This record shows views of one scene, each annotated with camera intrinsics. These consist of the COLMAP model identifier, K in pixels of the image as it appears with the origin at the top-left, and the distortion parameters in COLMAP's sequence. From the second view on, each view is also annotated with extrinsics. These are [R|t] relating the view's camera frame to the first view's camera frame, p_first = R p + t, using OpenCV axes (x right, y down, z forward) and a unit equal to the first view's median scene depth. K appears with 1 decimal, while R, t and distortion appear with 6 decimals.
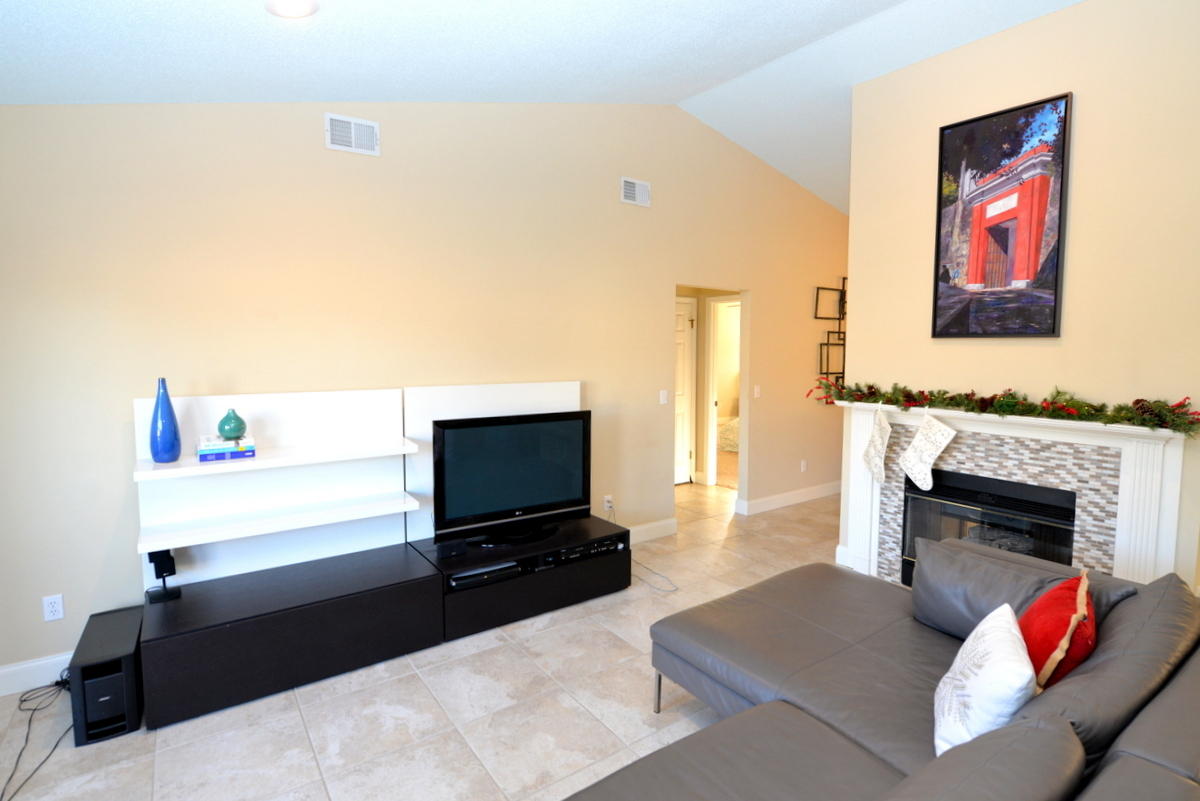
lens RADIAL K [[593.9, 0, 597.0], [0, 593.9, 385.3], [0, 0, 1]] dist [-0.010427, -0.001259]
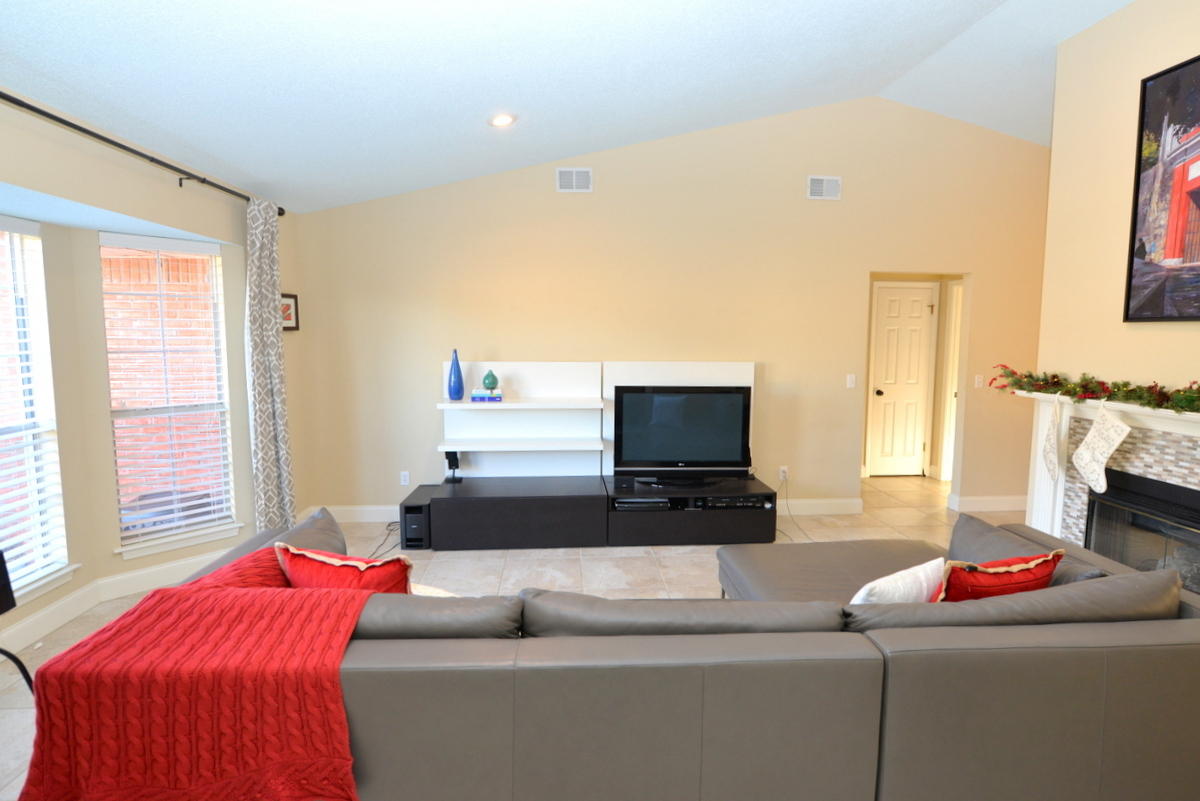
lens RADIAL K [[593.9, 0, 597.0], [0, 593.9, 385.3], [0, 0, 1]] dist [-0.010427, -0.001259]
pose [[0.847554, 0.048865, -0.528454, 0.385790], [-0.039184, 0.998796, 0.029511, 0.019217], [0.529260, -0.004306, 0.848449, -0.161952]]
